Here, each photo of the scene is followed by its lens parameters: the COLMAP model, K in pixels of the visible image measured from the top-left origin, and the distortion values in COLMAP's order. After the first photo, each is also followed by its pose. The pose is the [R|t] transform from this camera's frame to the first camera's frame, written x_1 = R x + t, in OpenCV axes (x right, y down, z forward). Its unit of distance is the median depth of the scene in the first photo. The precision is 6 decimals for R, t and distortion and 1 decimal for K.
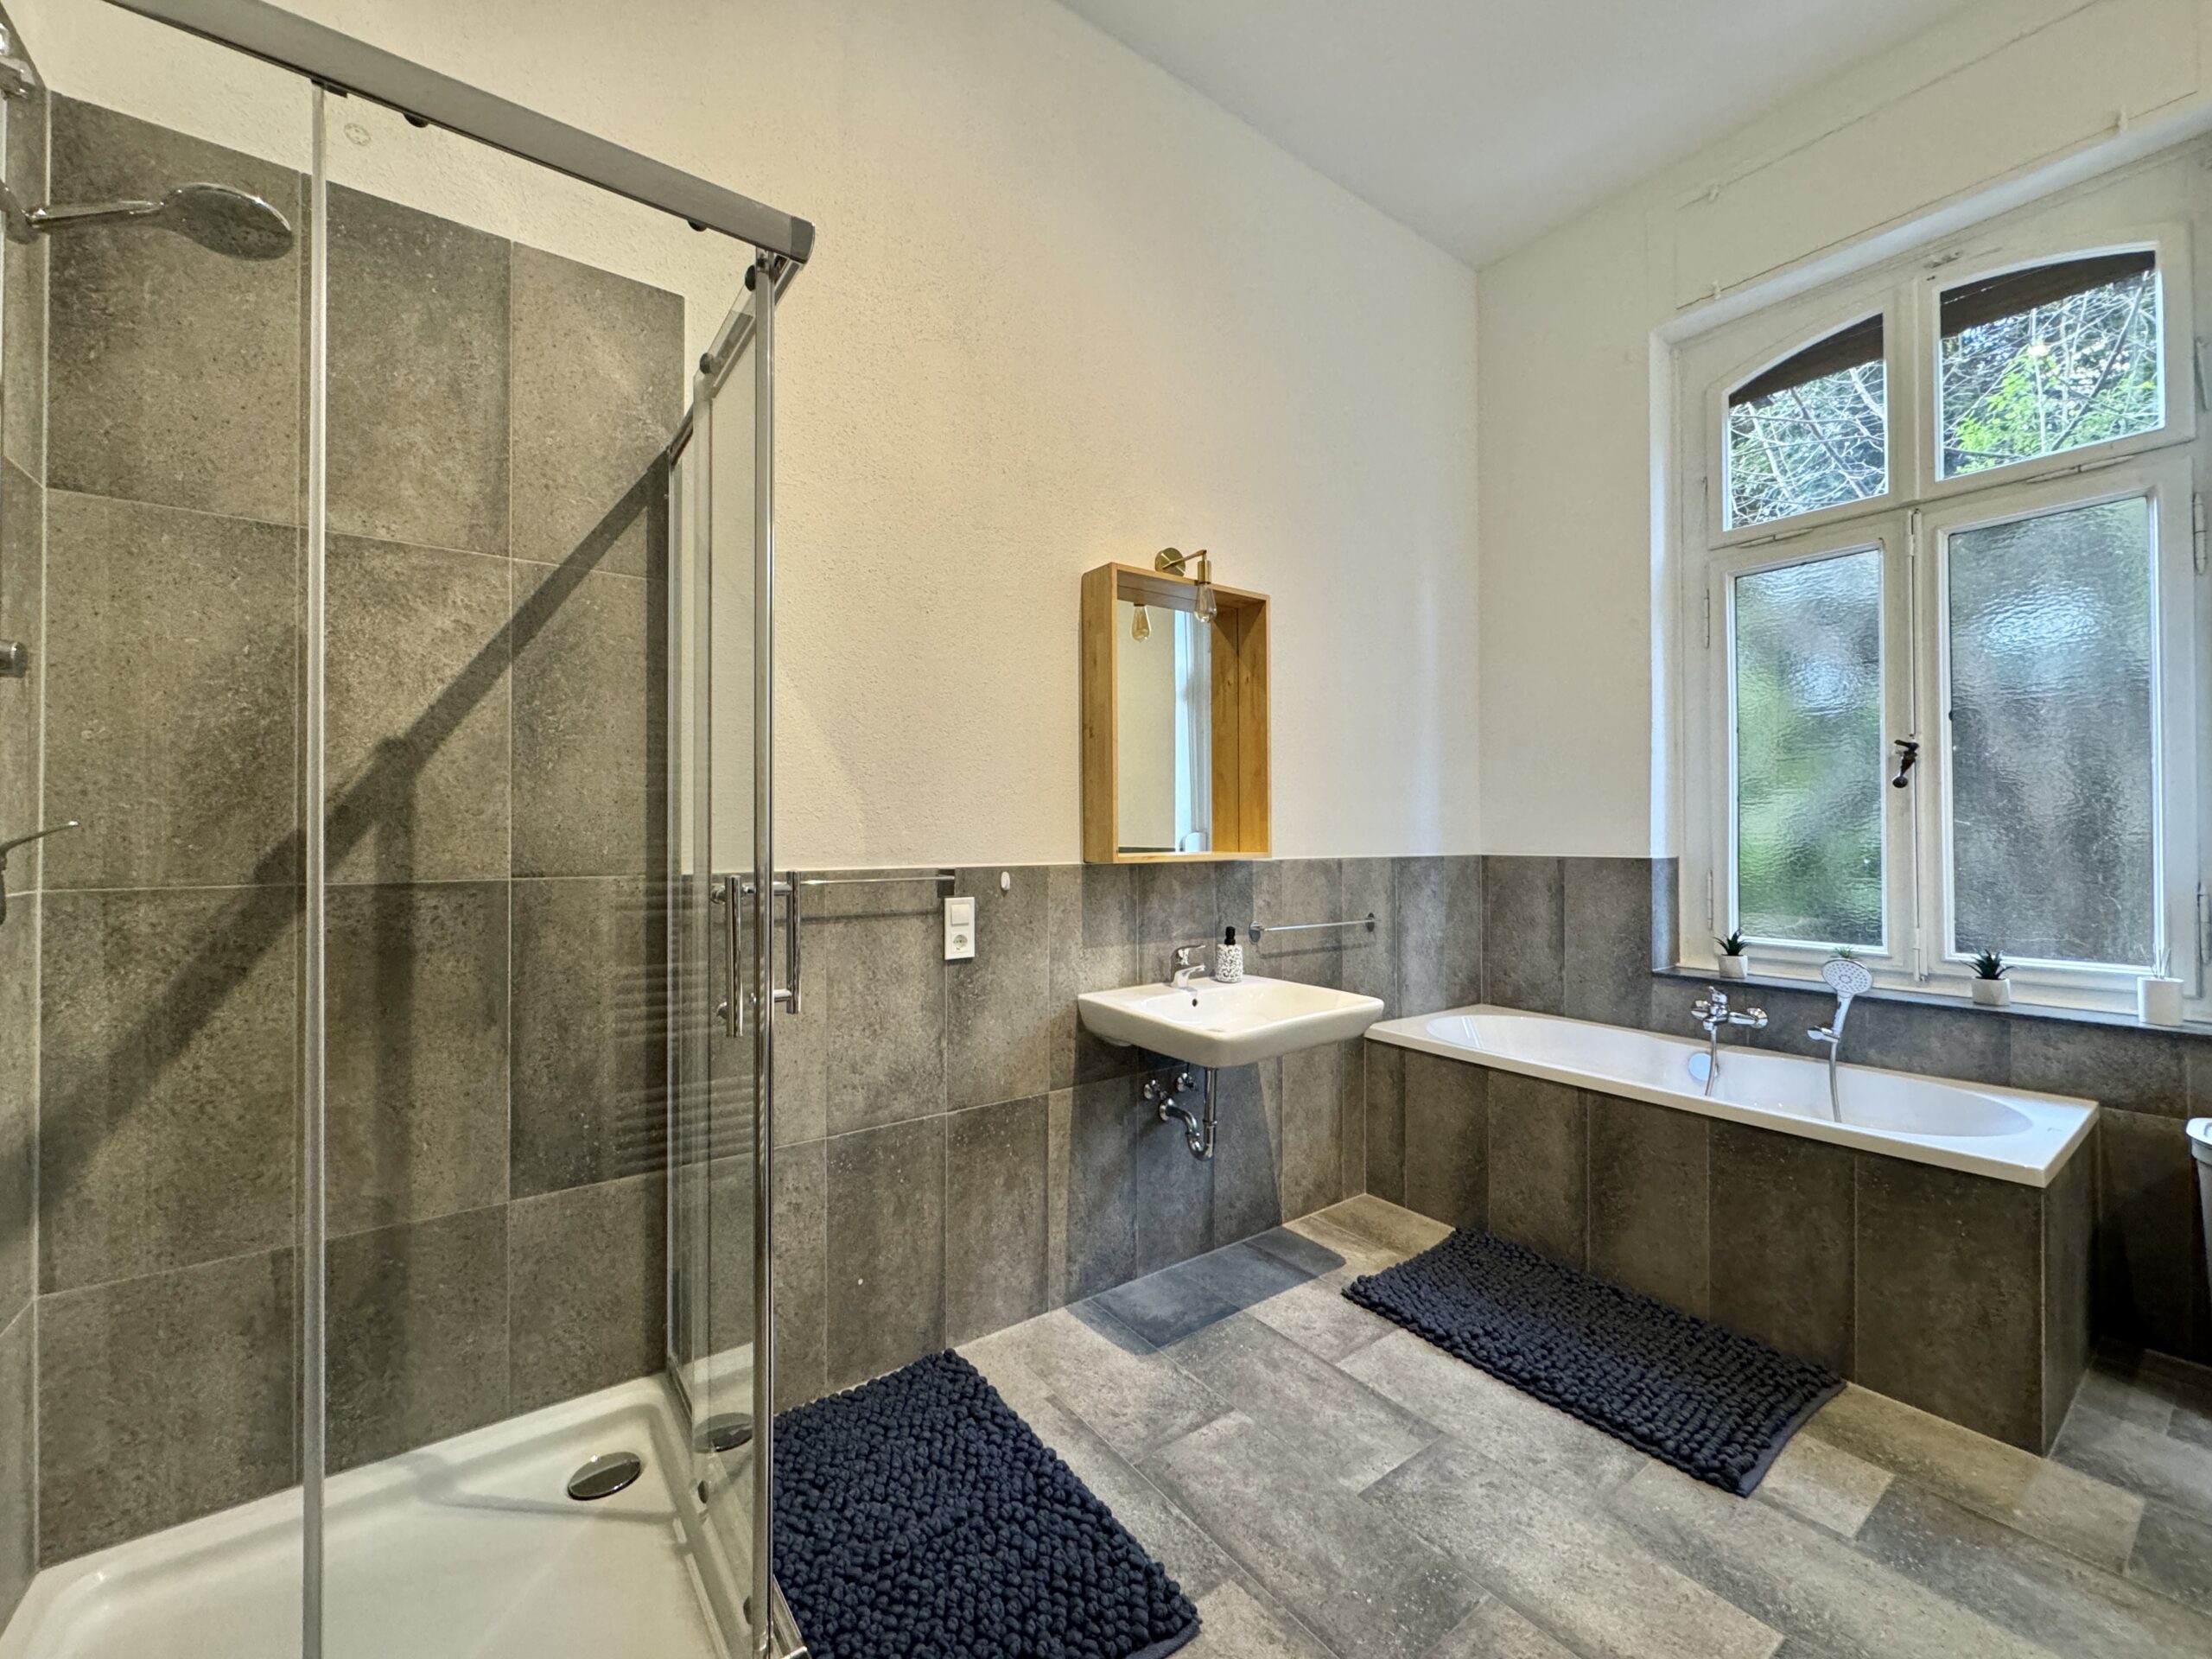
lens RADIAL K [[878.4, 0, 1105.7], [0, 878.4, 824.0], [0, 0, 1]] dist [-0.013183, 0.004557]
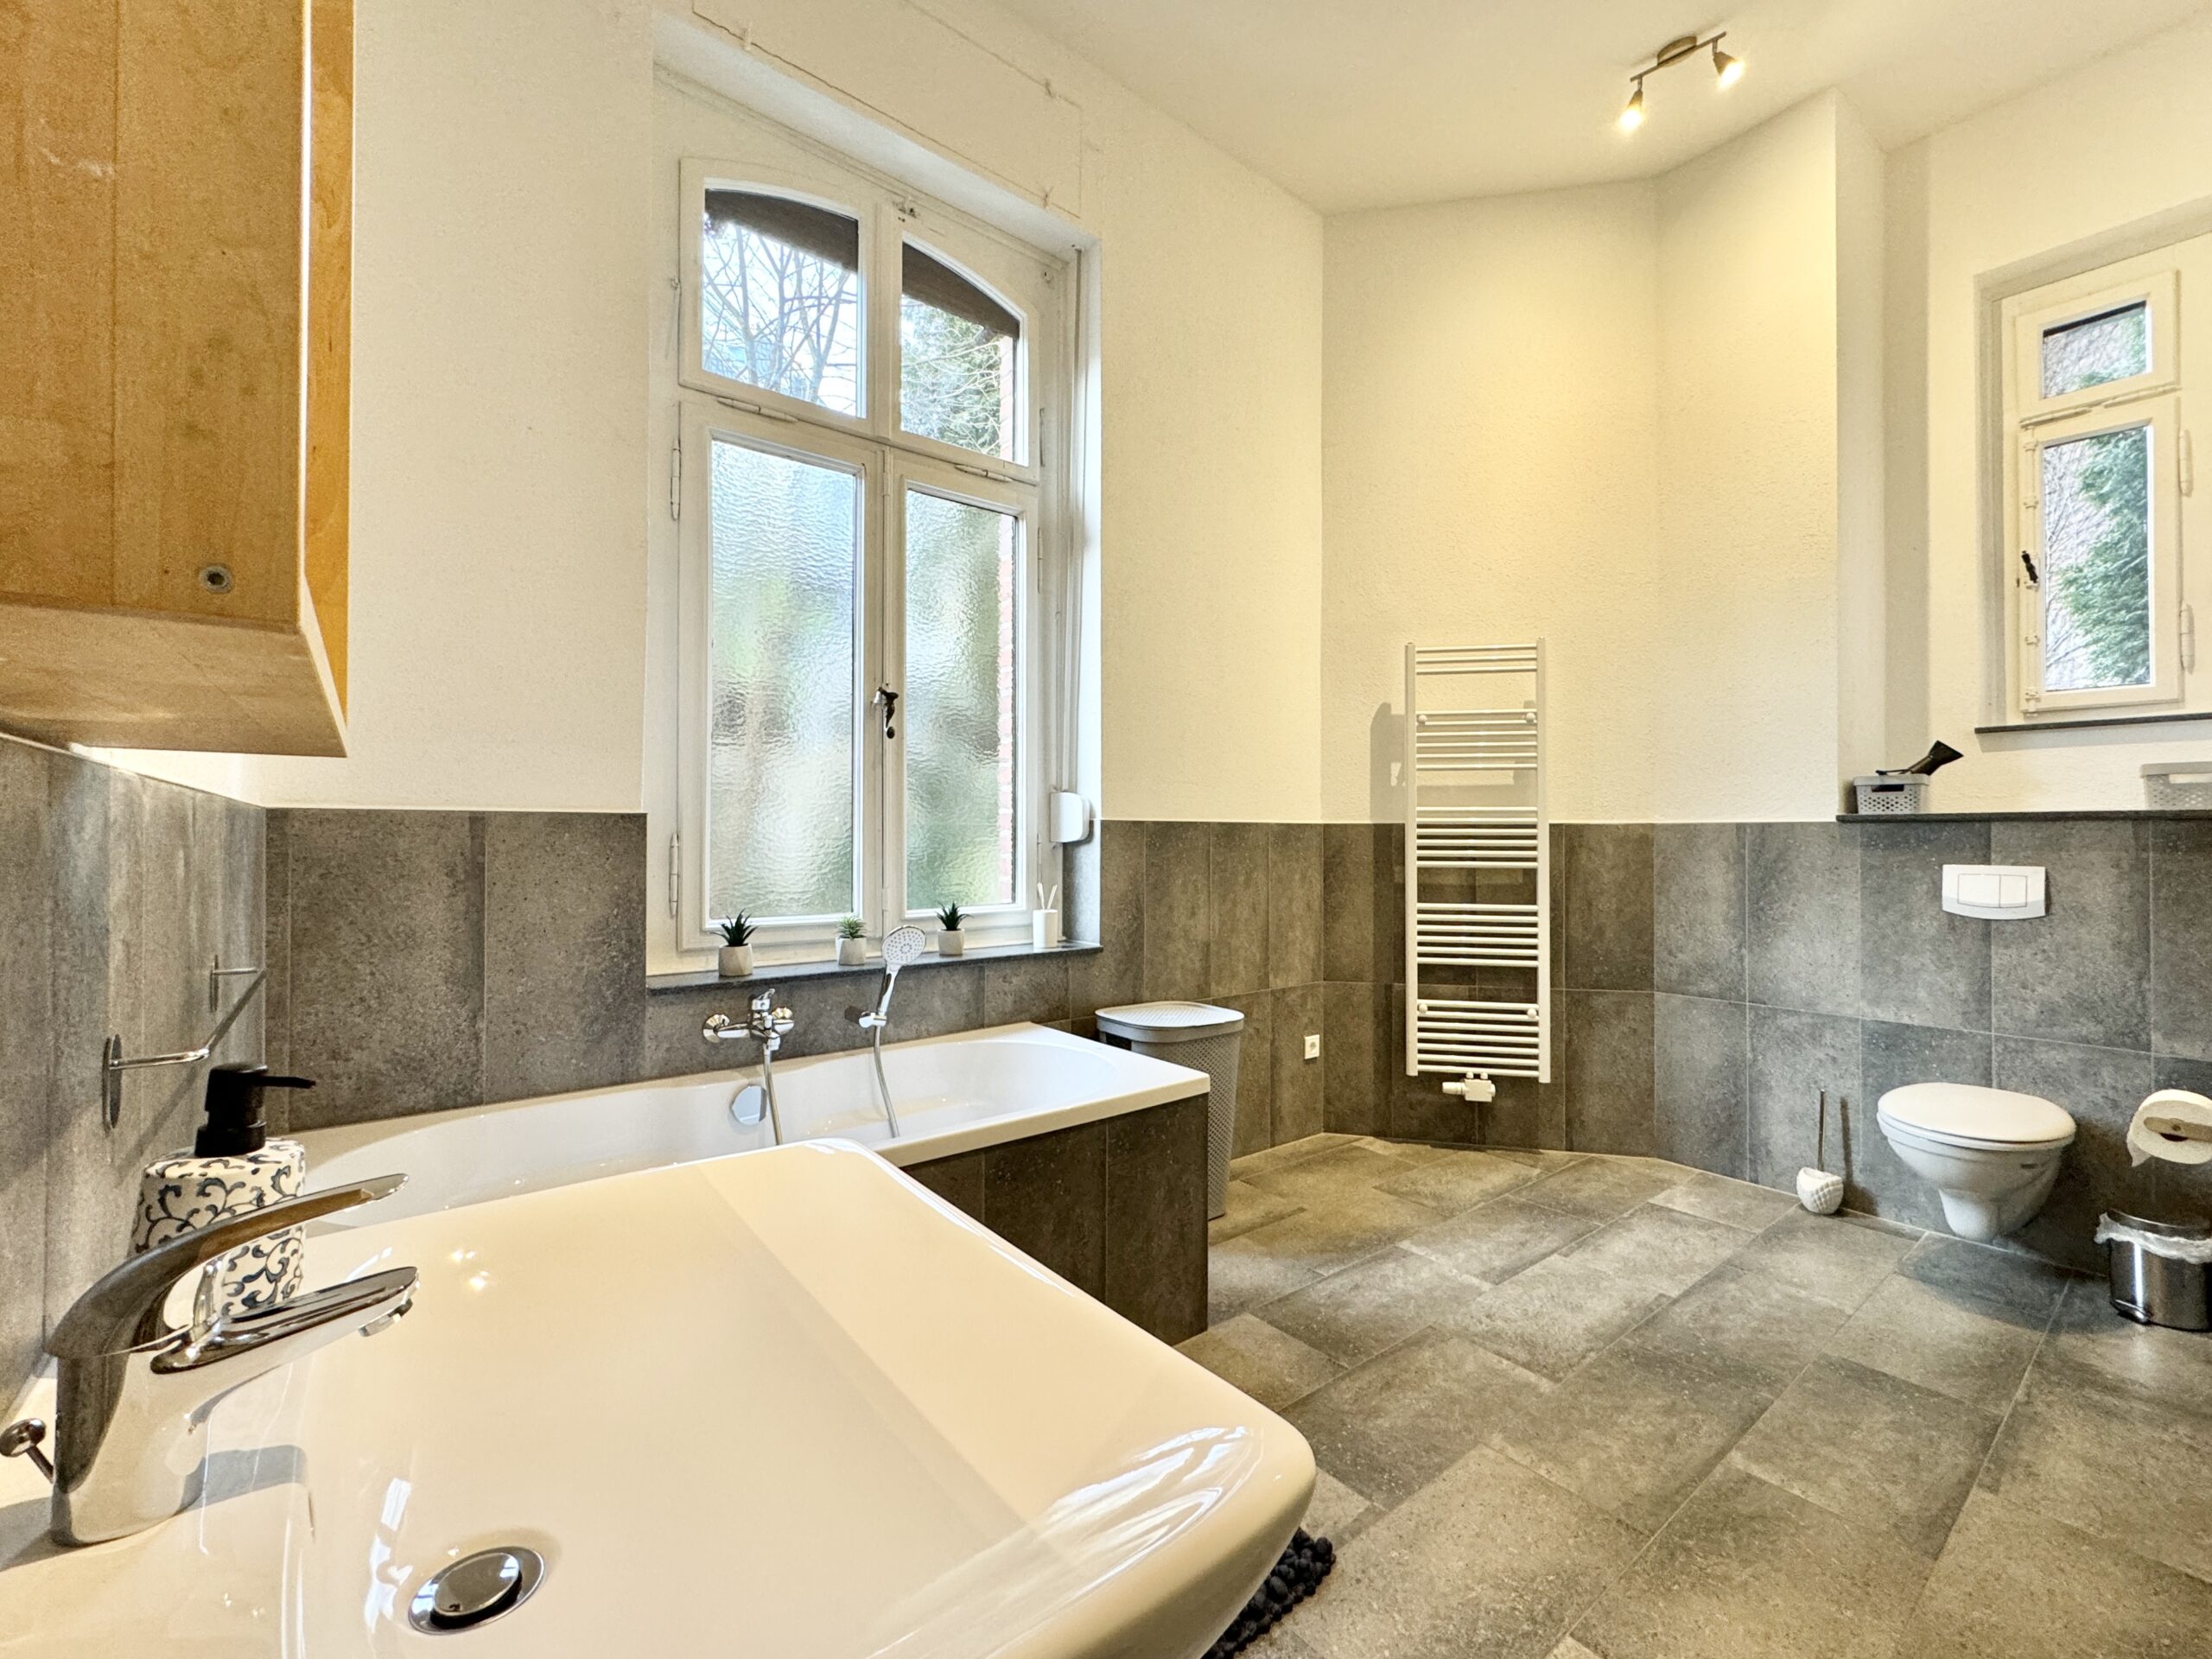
lens RADIAL K [[923.8, 0, 1106.0], [0, 923.8, 829.5], [0, 0, 1]] dist [0.001050, 0.000095]
pose [[-0.042293, 0.004590, 0.999095, -0.079904], [-0.016583, 0.999848, -0.005295, 0.051950], [-0.998968, -0.016792, -0.042211, 0.736621]]
